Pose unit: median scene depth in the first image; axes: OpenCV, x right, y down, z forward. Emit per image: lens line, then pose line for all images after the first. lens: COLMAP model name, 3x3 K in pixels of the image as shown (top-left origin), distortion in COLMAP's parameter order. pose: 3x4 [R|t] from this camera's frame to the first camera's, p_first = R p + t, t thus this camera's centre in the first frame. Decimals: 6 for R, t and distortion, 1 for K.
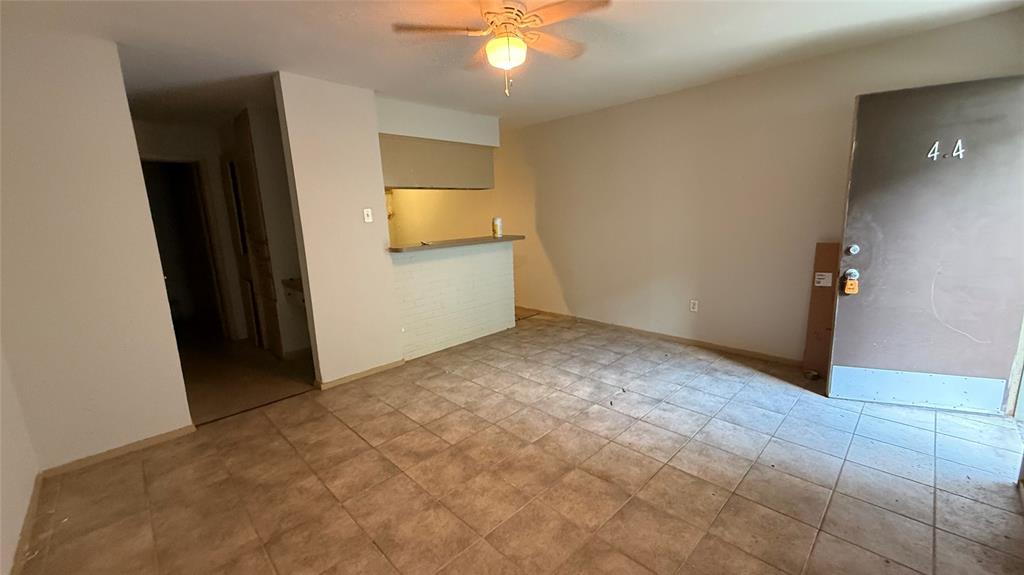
lens RADIAL K [[408.2, 0, 509.4], [0, 408.2, 286.6], [0, 0, 1]] dist [0.002224, -0.000052]
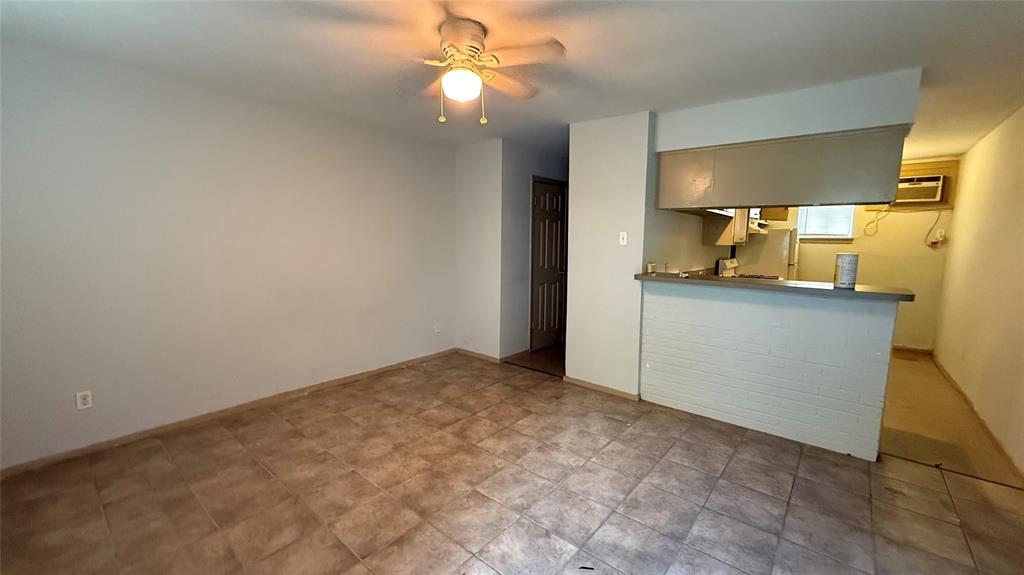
lens RADIAL K [[408.2, 0, 512.2], [0, 408.2, 284.9], [0, 0, 1]] dist [0.002224, -0.000052]
pose [[0.102833, 0.154903, -0.982563, 0.761894], [-0.197963, 0.971227, 0.132398, -0.170980], [0.974801, 0.180896, 0.130539, 0.748001]]
